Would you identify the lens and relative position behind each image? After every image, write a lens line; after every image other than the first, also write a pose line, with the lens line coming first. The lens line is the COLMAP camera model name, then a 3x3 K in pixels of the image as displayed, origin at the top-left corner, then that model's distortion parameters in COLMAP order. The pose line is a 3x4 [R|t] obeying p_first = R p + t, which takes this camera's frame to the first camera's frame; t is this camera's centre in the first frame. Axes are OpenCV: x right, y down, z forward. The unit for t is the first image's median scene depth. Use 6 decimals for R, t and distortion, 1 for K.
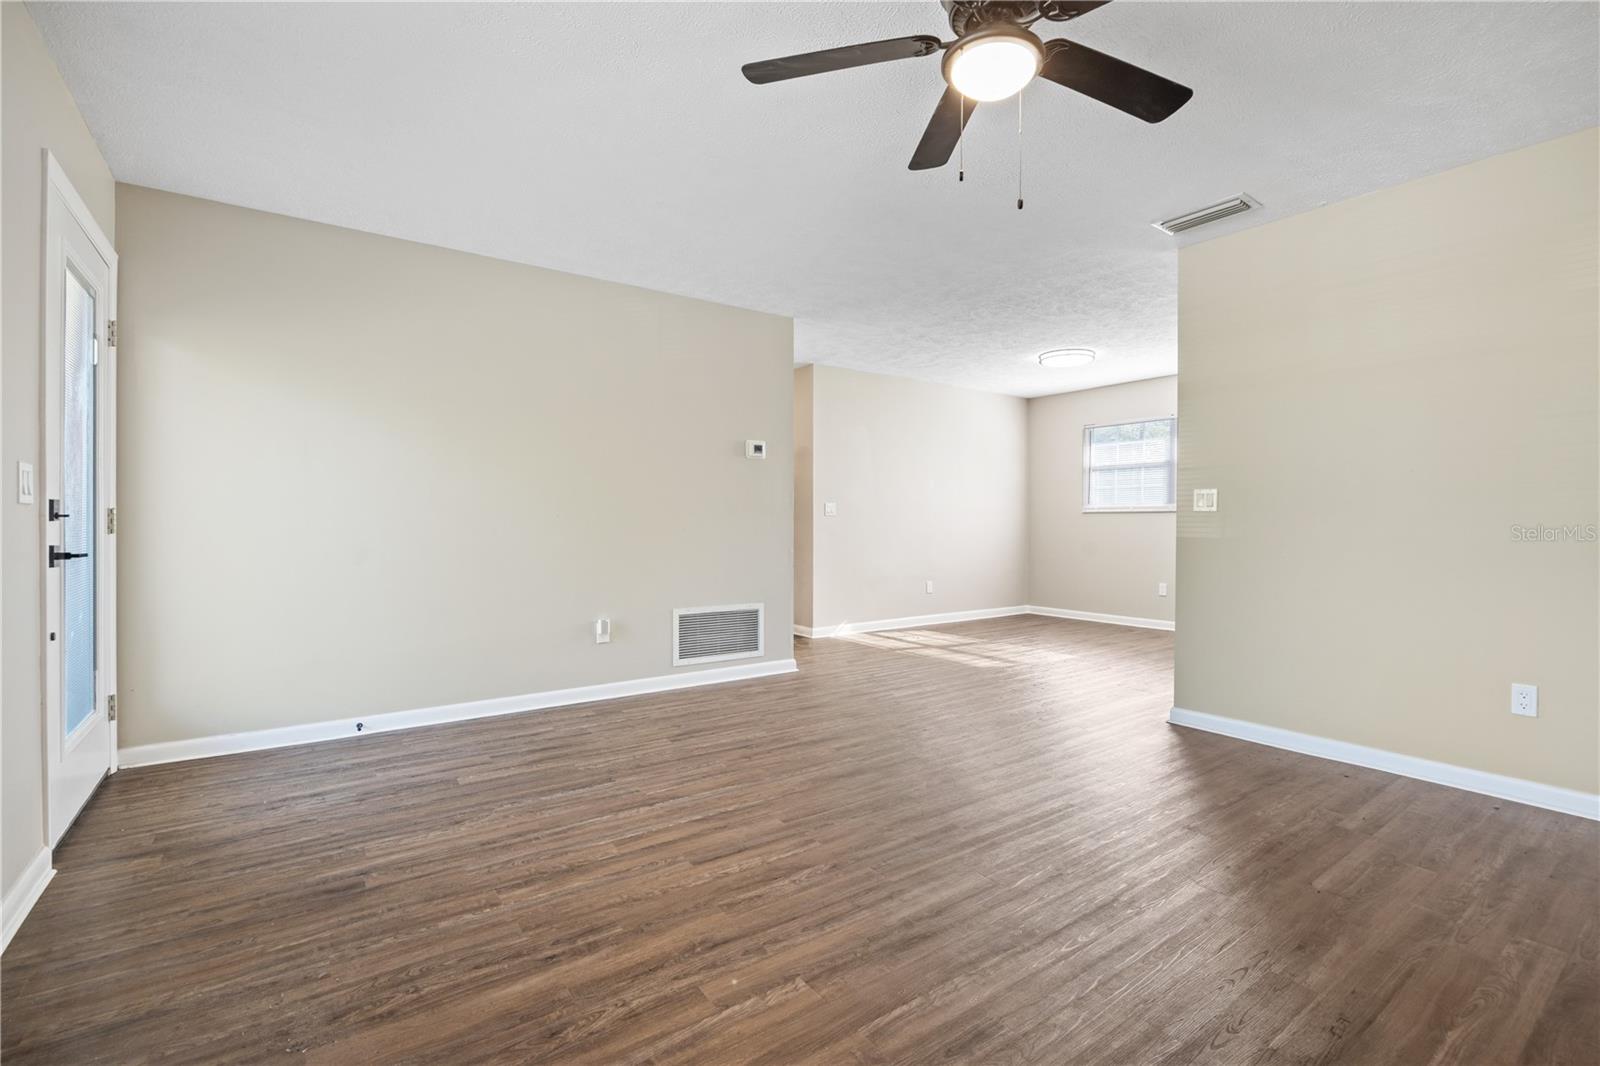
lens RADIAL K [[716.3, 0, 806.6], [0, 716.3, 523.5], [0, 0, 1]] dist [-0.011852, 0.000160]
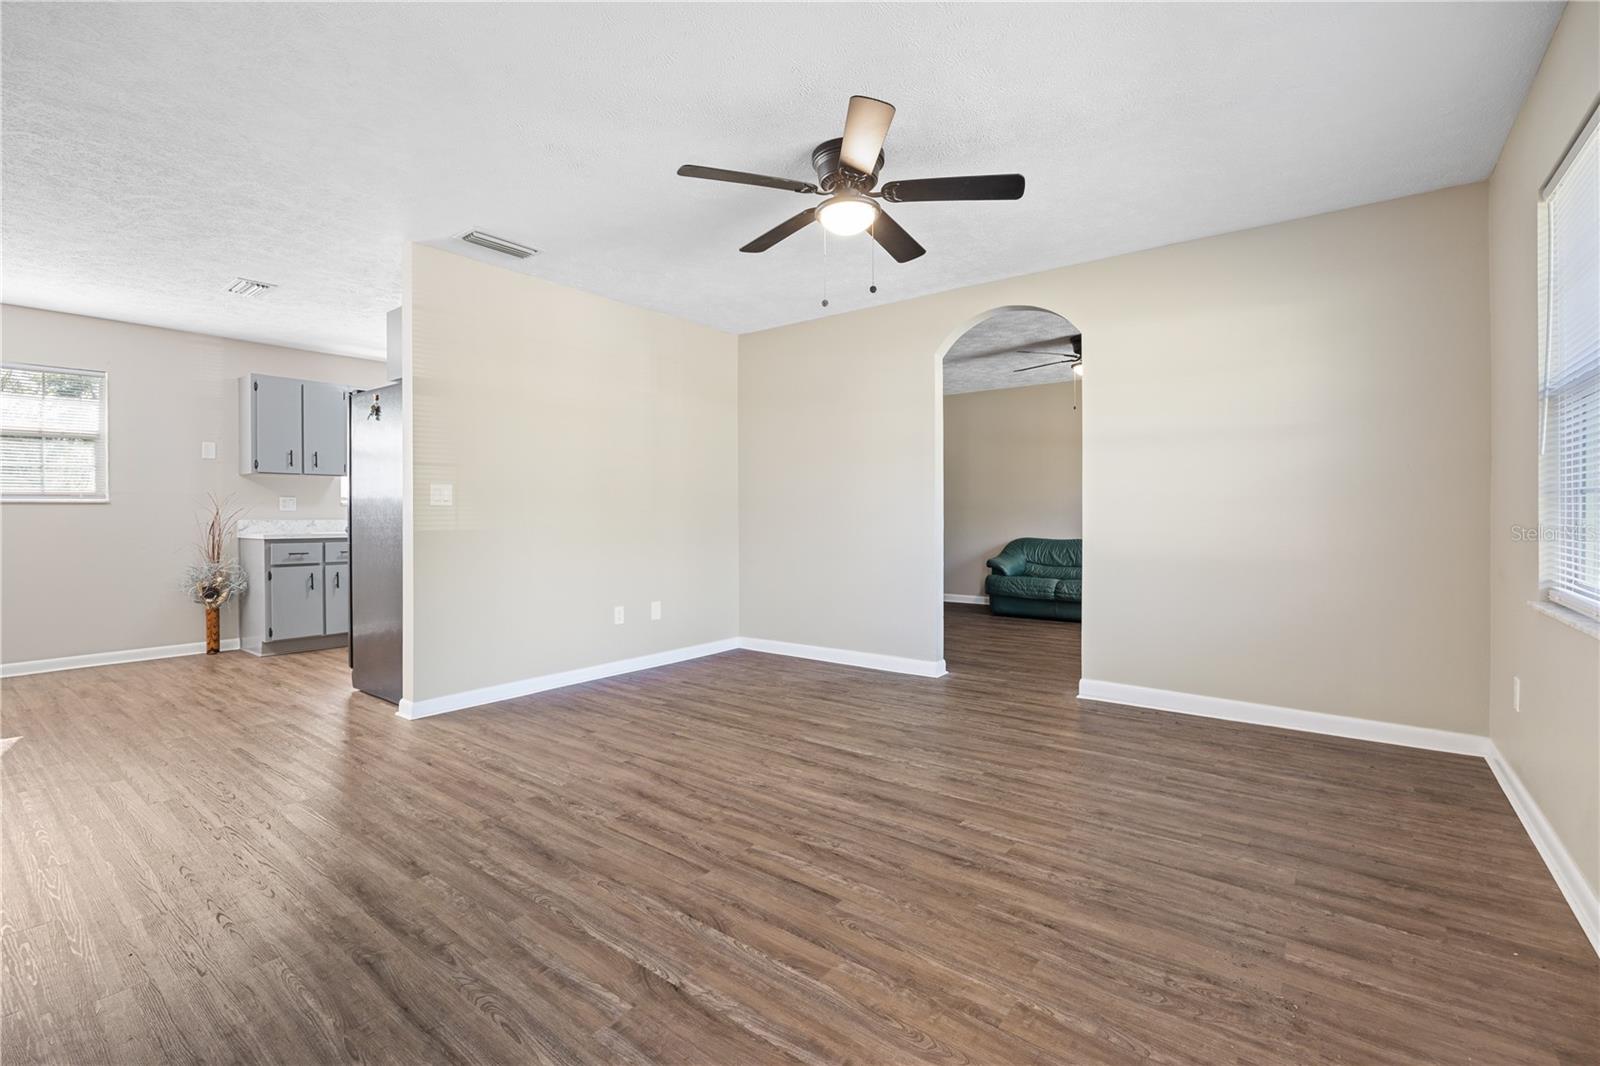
lens RADIAL K [[716.3, 0, 796.8], [0, 716.3, 521.8], [0, 0, 1]] dist [-0.011852, 0.000160]
pose [[-0.283920, -0.009817, 0.958798, -1.179625], [0.006765, 0.999902, 0.012241, -0.005267], [-0.958824, 0.009962, -0.283825, 1.547986]]
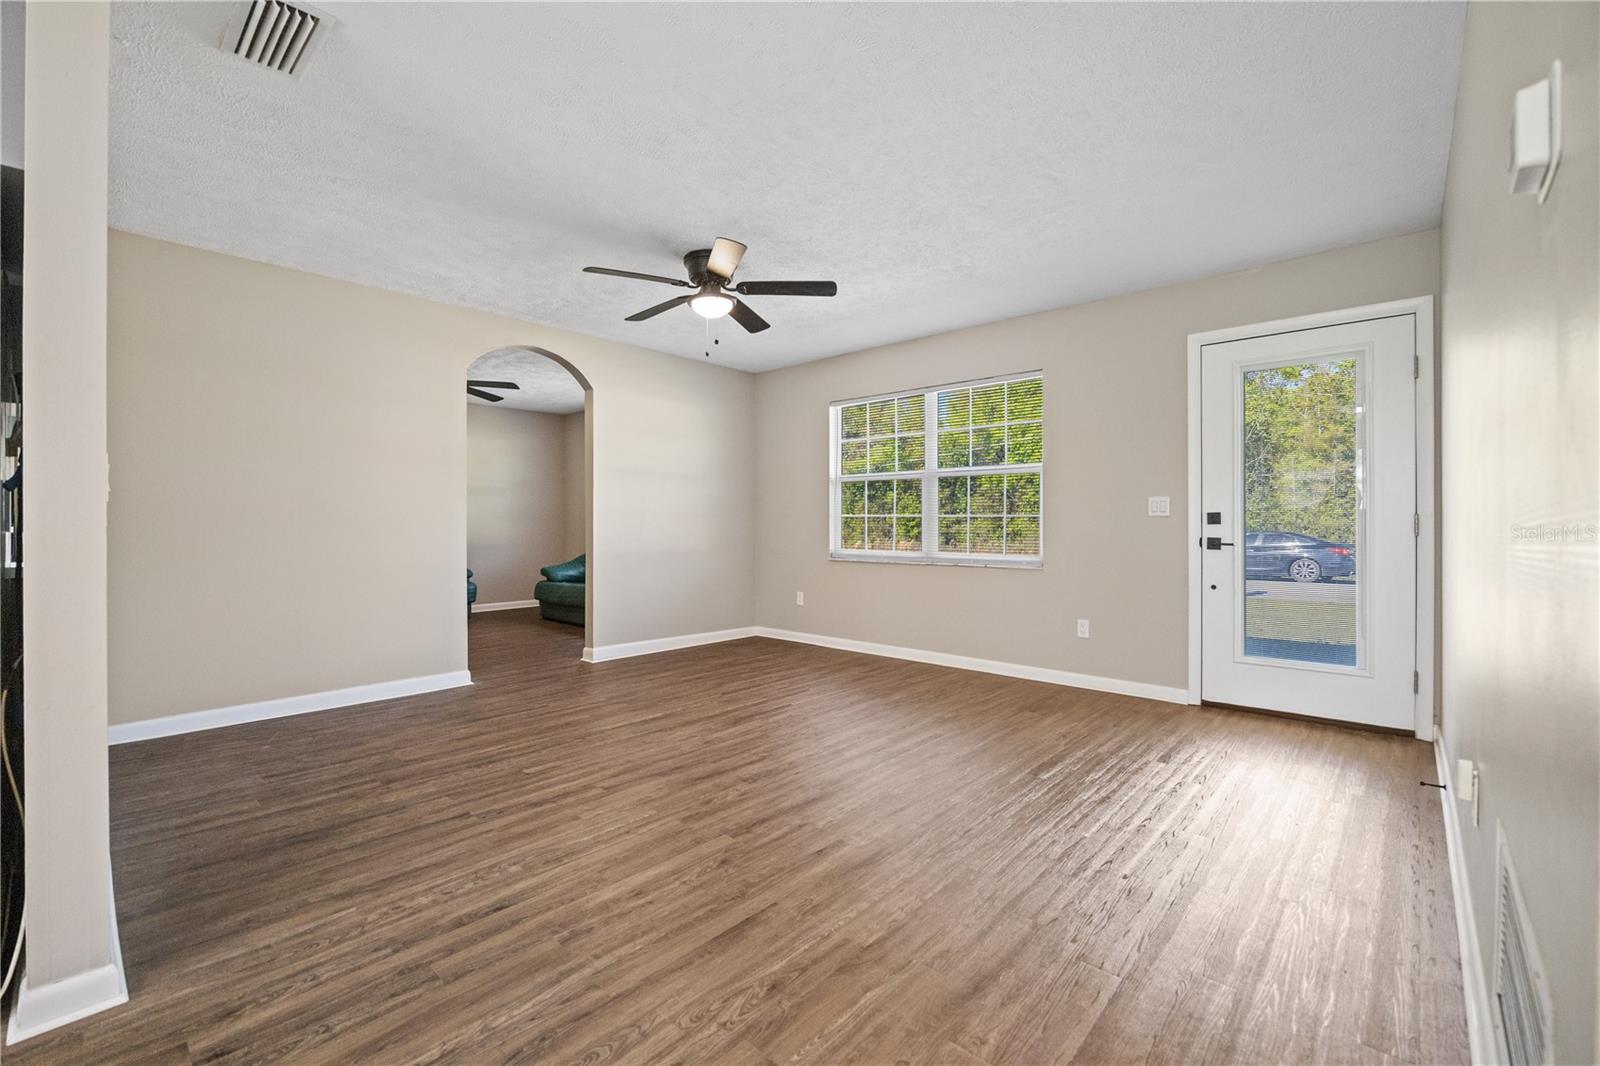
lens RADIAL K [[666.5, 0, 795.8], [0, 666.5, 523.4], [0, 0, 1]] dist [-0.009535, 0.000286]
pose [[-0.980522, 0.002796, -0.196389, 0.399056], [0.002221, 0.999993, 0.003147, -0.017595], [0.196396, 0.002650, -0.980521, 2.979119]]
